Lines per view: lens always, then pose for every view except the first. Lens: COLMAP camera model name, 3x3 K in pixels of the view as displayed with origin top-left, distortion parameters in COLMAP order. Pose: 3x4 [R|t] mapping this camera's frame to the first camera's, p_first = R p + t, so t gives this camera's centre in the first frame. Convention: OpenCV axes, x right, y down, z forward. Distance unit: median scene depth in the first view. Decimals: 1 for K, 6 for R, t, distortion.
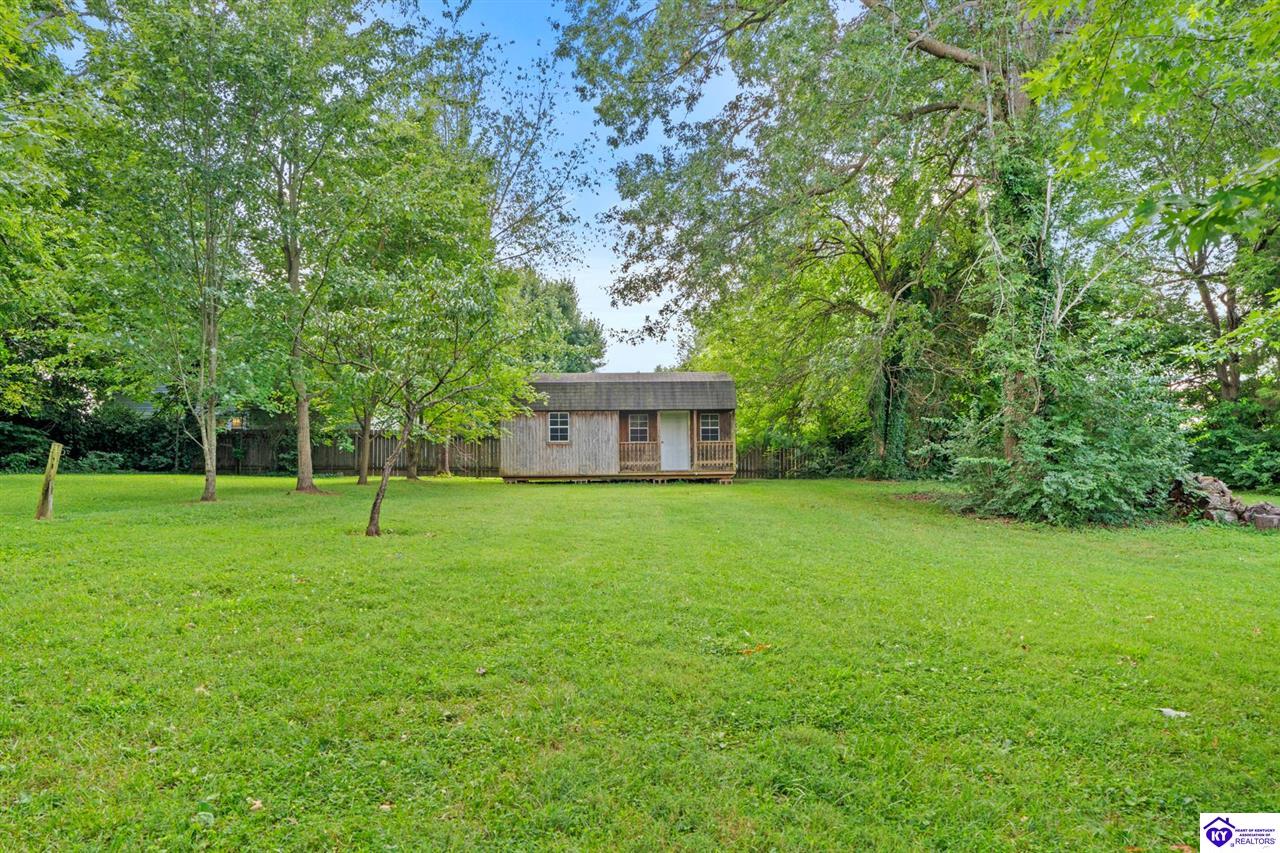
lens RADIAL K [[814.9, 0, 640.0], [0, 814.9, 426.5], [0, 0, 1]] dist [0.004727, 0.002778]
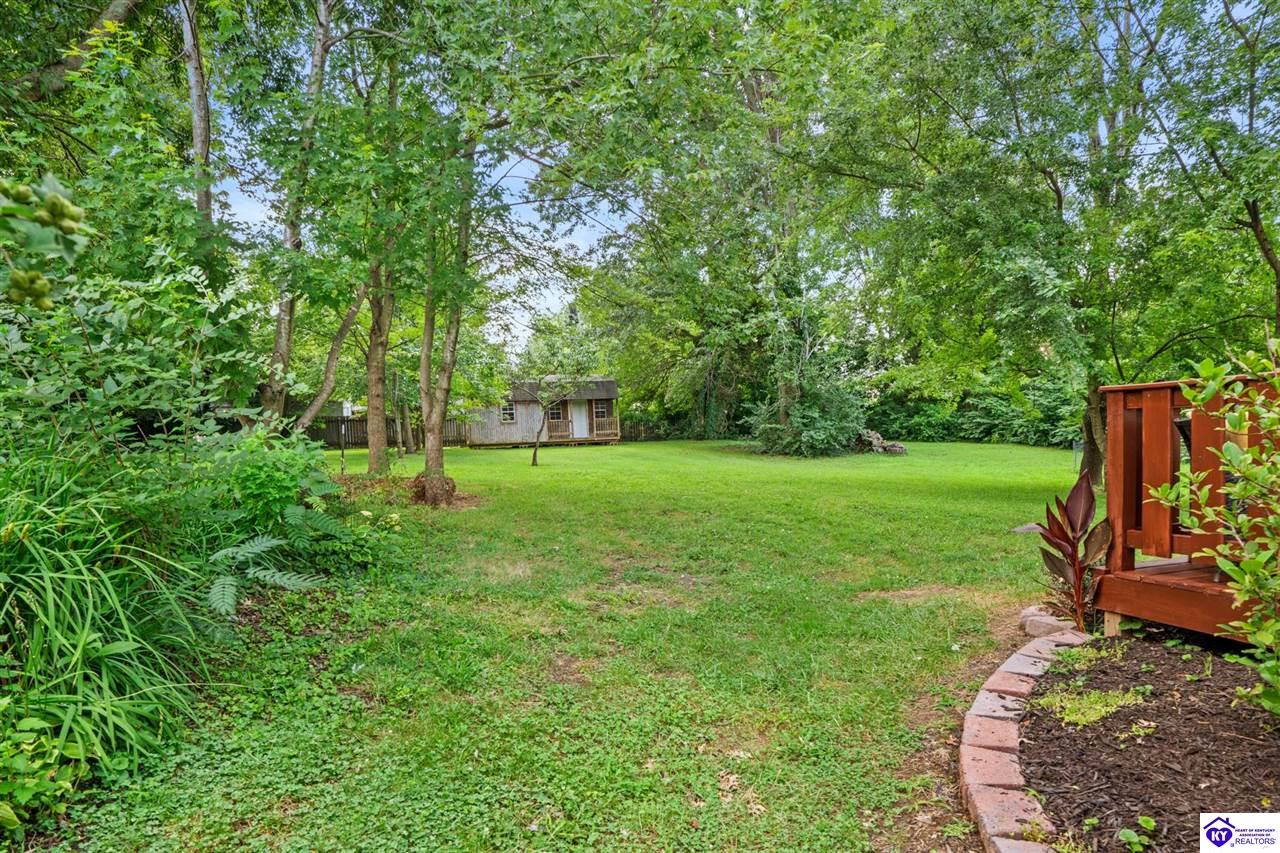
lens RADIAL K [[681.4, 0, 640.0], [0, 681.4, 426.5], [0, 0, 1]] dist [-0.000145, -0.000029]
pose [[0.966302, -0.024038, 0.256288, -0.197432], [0.015597, 0.999268, 0.034920, -0.012736], [-0.256940, -0.029745, 0.965970, -0.321522]]
